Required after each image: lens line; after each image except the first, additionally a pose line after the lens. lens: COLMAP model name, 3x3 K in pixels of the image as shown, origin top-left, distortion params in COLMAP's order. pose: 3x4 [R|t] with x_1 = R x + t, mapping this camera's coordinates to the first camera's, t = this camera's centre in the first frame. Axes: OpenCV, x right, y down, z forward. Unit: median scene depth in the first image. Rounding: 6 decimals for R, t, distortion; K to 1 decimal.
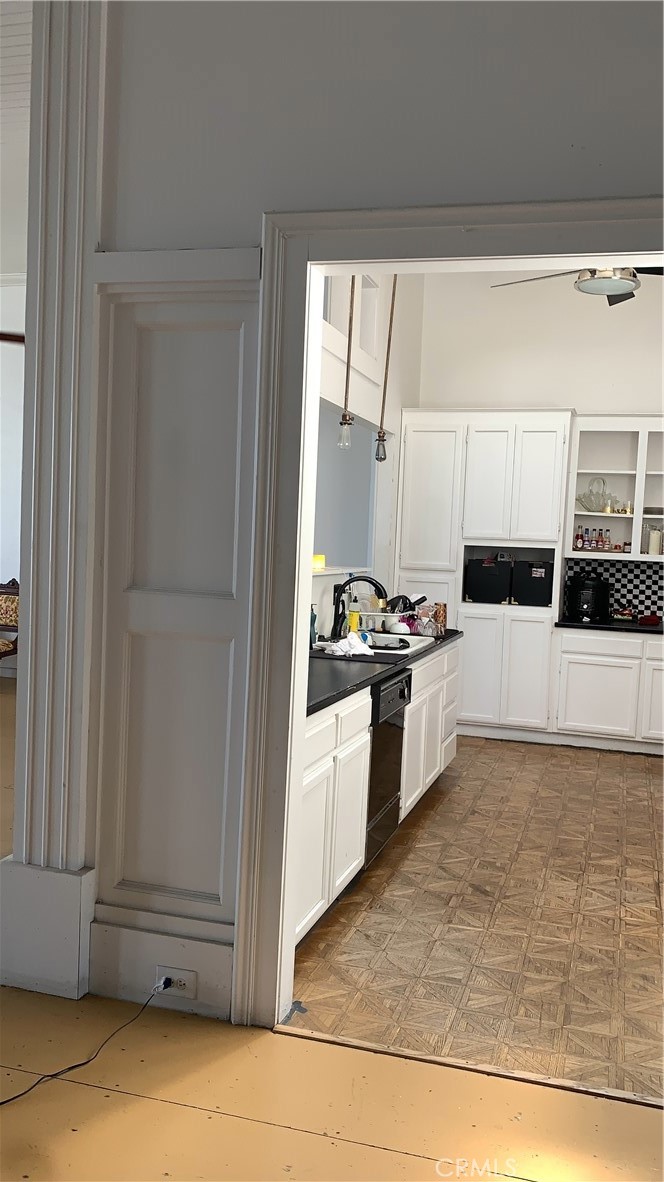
lens RADIAL K [[939.3, 0, 333.9], [0, 939.3, 592.1], [0, 0, 1]] dist [0.042226, -0.052734]
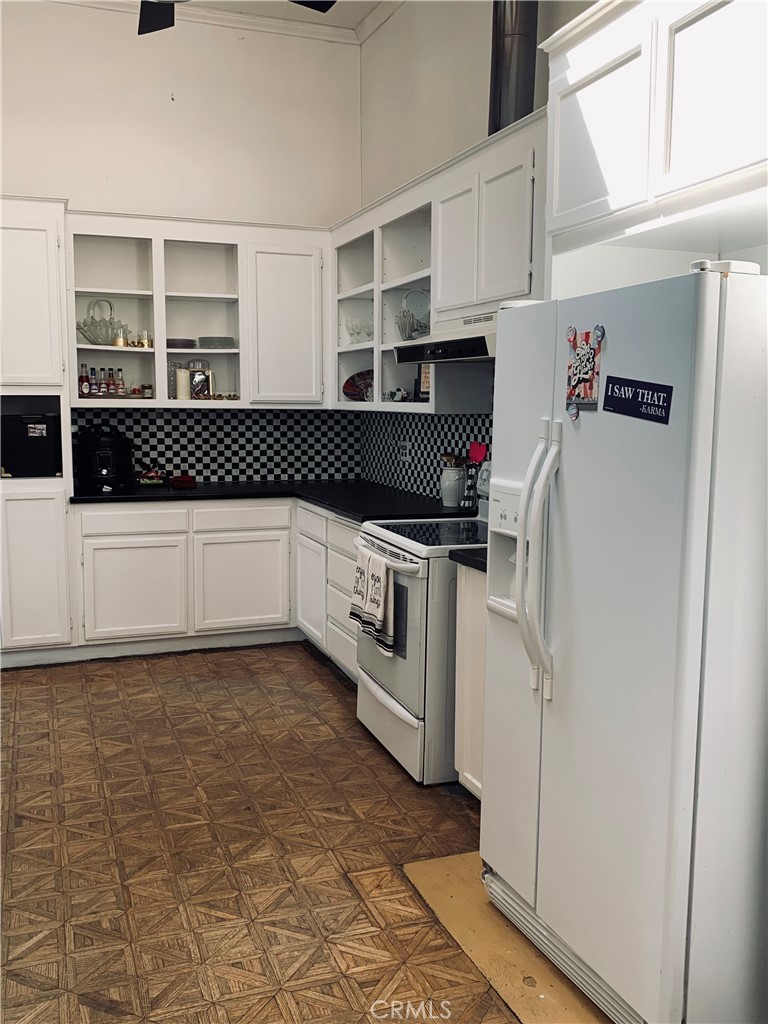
lens RADIAL K [[930.3, 0, 384.6], [0, 930.3, 506.9], [0, 0, 1]] dist [0.019416, 0.000000]
pose [[0.786417, -0.106773, 0.608398, -0.013037], [0.061945, 0.993614, 0.094309, -0.013486], [-0.614583, -0.036479, 0.788009, 0.279070]]
